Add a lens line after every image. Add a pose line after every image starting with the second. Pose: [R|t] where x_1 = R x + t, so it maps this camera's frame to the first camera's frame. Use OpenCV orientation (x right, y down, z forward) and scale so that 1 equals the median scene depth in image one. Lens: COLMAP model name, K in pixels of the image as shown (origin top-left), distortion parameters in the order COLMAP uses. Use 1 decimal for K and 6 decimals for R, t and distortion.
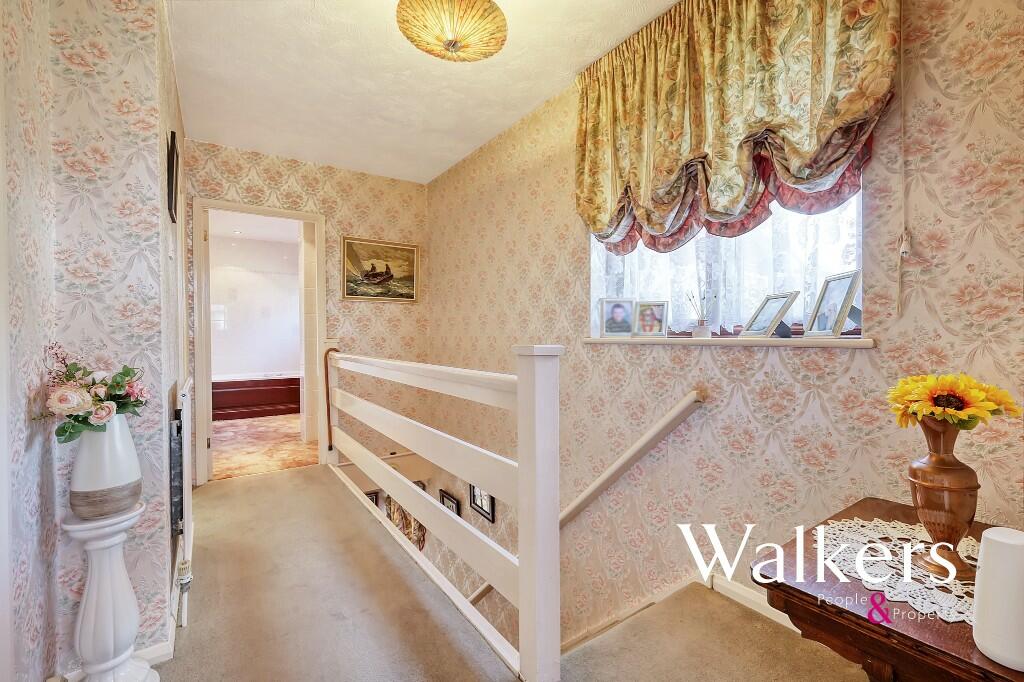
lens RADIAL K [[445.9, 0, 516.8], [0, 445.9, 337.8], [0, 0, 1]] dist [0.002369, 0.000180]
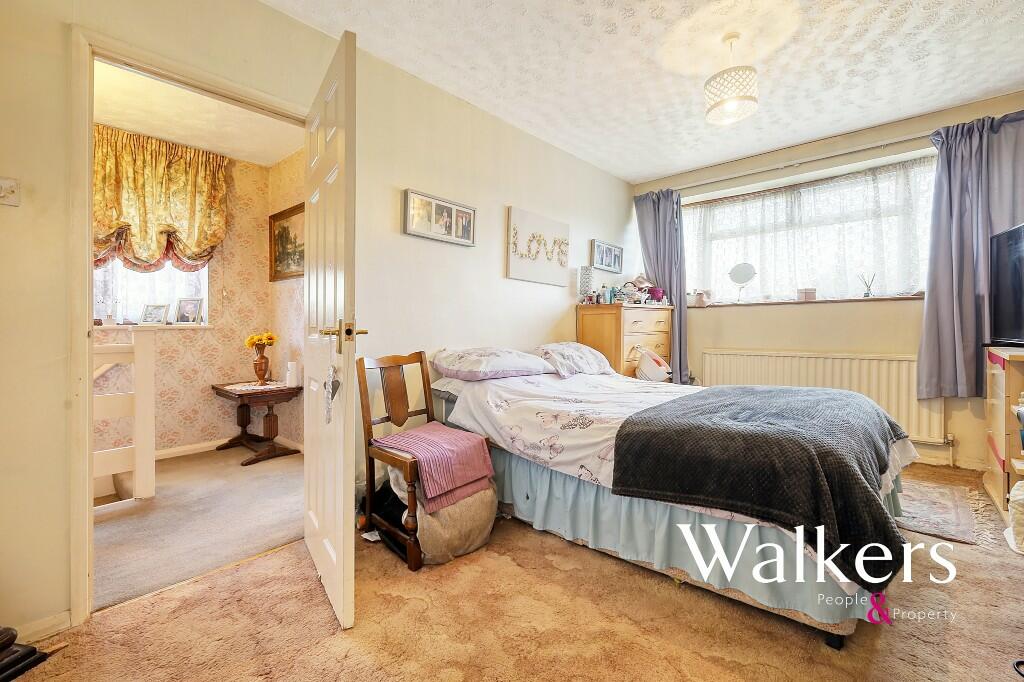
lens RADIAL K [[445.9, 0, 516.8], [0, 445.9, 337.8], [0, 0, 1]] dist [0.002369, 0.000180]
pose [[-0.254691, -0.020119, 0.966813, -2.080441], [0.012690, 0.999628, 0.024145, 0.032829], [-0.966939, 0.018419, -0.254341, -0.073145]]
